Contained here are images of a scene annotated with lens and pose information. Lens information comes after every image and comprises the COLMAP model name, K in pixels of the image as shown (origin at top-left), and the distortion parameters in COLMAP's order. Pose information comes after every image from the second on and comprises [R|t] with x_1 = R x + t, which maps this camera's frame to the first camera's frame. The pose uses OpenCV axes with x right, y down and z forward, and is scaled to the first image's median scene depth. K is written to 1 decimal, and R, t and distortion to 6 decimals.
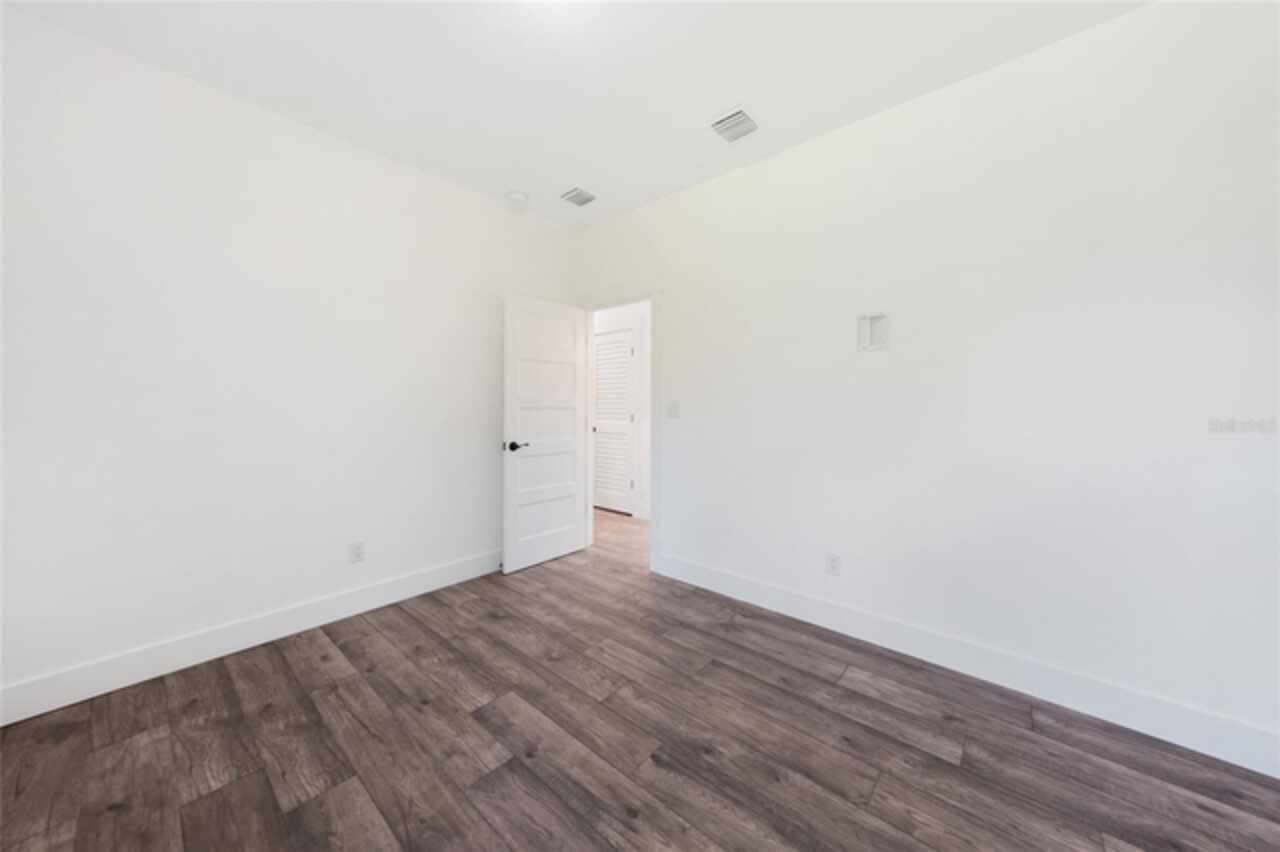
lens RADIAL K [[453.7, 0, 644.7], [0, 453.7, 421.2], [0, 0, 1]] dist [0.011827, 0.000099]
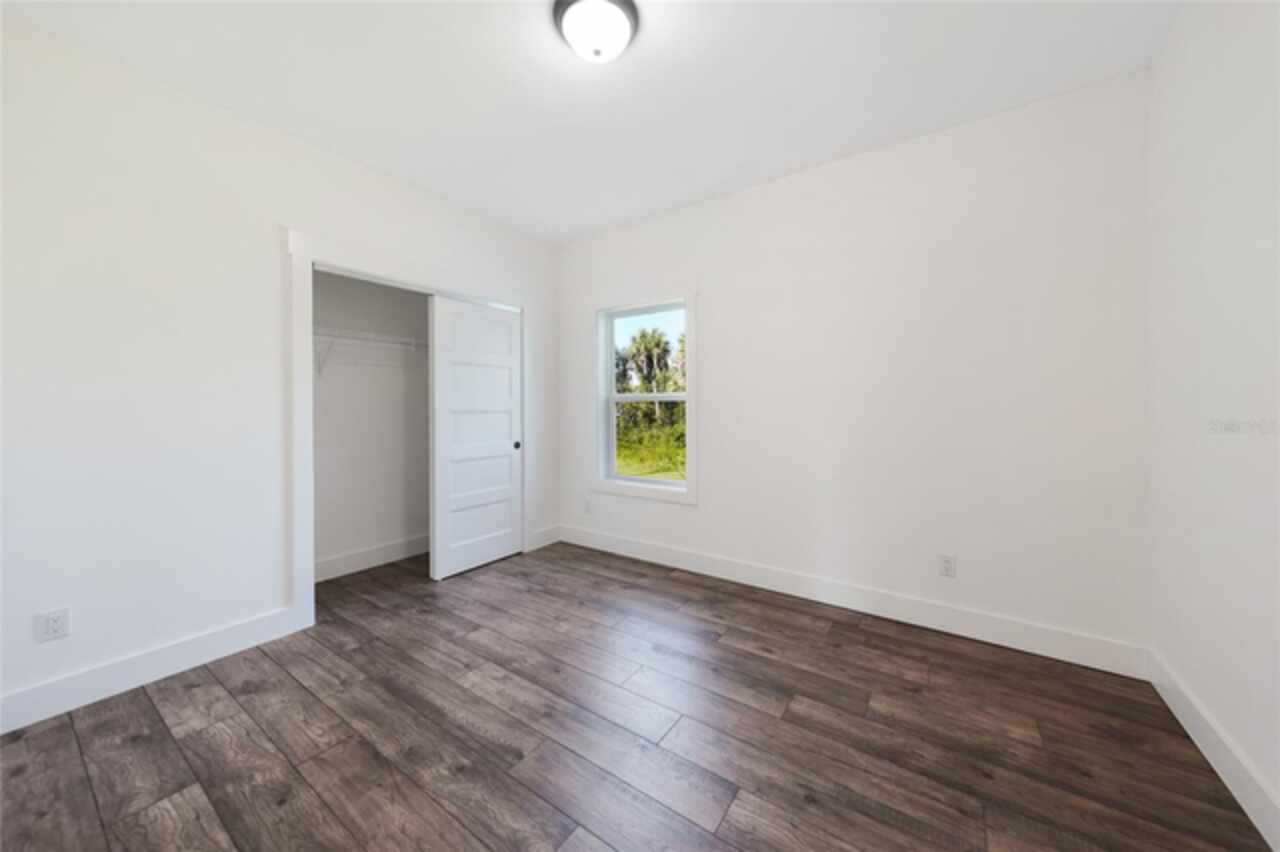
lens RADIAL K [[453.7, 0, 644.7], [0, 453.7, 421.2], [0, 0, 1]] dist [0.011827, 0.000099]
pose [[-0.995288, 0.005036, -0.096833, -0.156679], [-0.001467, 0.997754, 0.066966, -0.071519], [0.096953, 0.066792, -0.993045, 1.956874]]
